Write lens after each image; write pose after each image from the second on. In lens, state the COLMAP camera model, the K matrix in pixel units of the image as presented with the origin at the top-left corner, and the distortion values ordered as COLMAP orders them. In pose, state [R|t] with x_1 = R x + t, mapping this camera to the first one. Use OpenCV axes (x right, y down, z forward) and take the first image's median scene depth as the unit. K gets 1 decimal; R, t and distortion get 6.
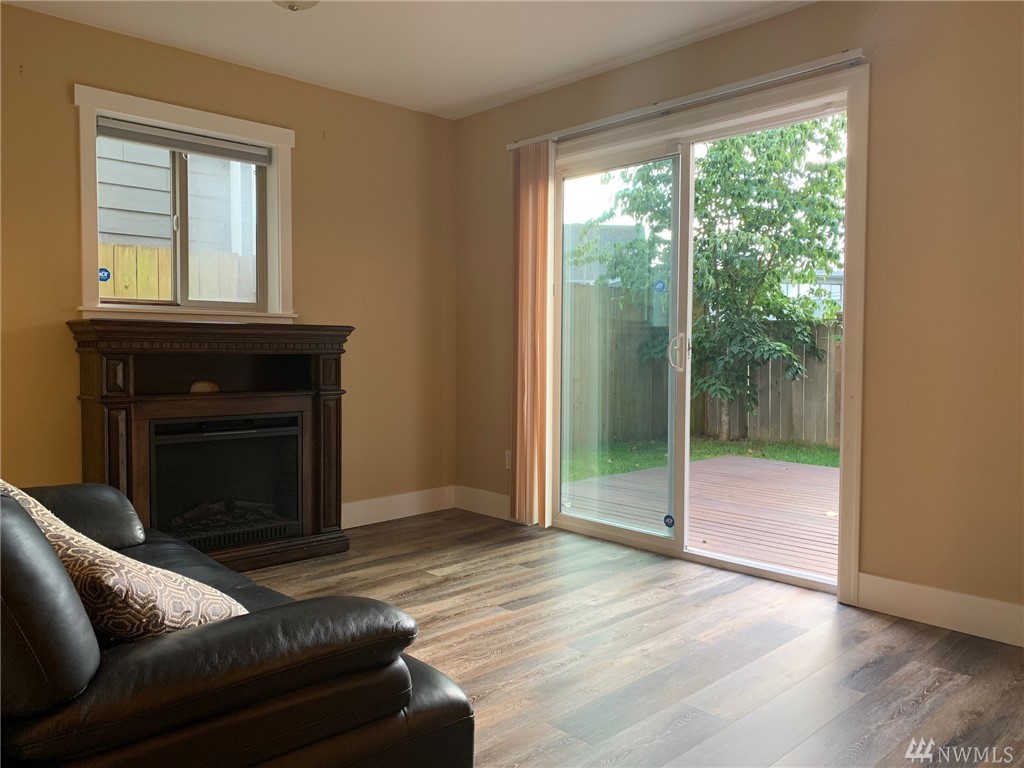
lens RADIAL K [[779.8, 0, 510.8], [0, 779.8, 380.8], [0, 0, 1]] dist [0.039427, -0.018401]
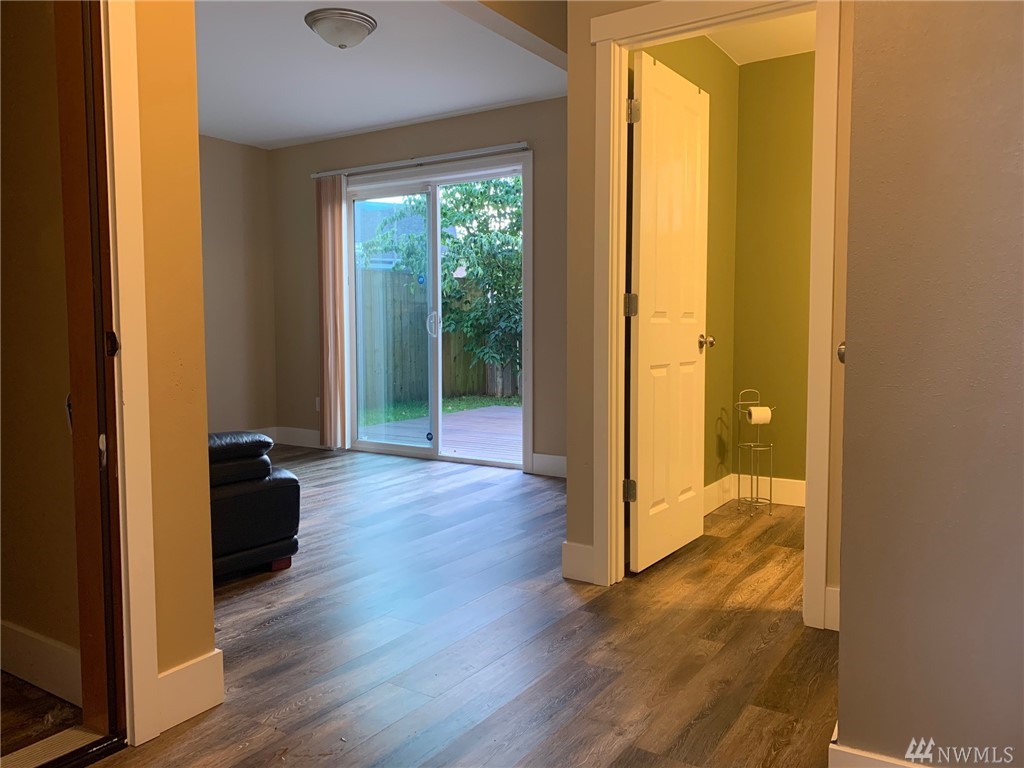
lens RADIAL K [[779.8, 0, 517.8], [0, 779.8, 383.7], [0, 0, 1]] dist [0.039427, -0.018401]
pose [[0.970443, -0.022767, 0.240253, 0.009062], [0.015494, 0.999364, 0.032121, 0.029698], [-0.240831, -0.027449, 0.970179, -0.454348]]
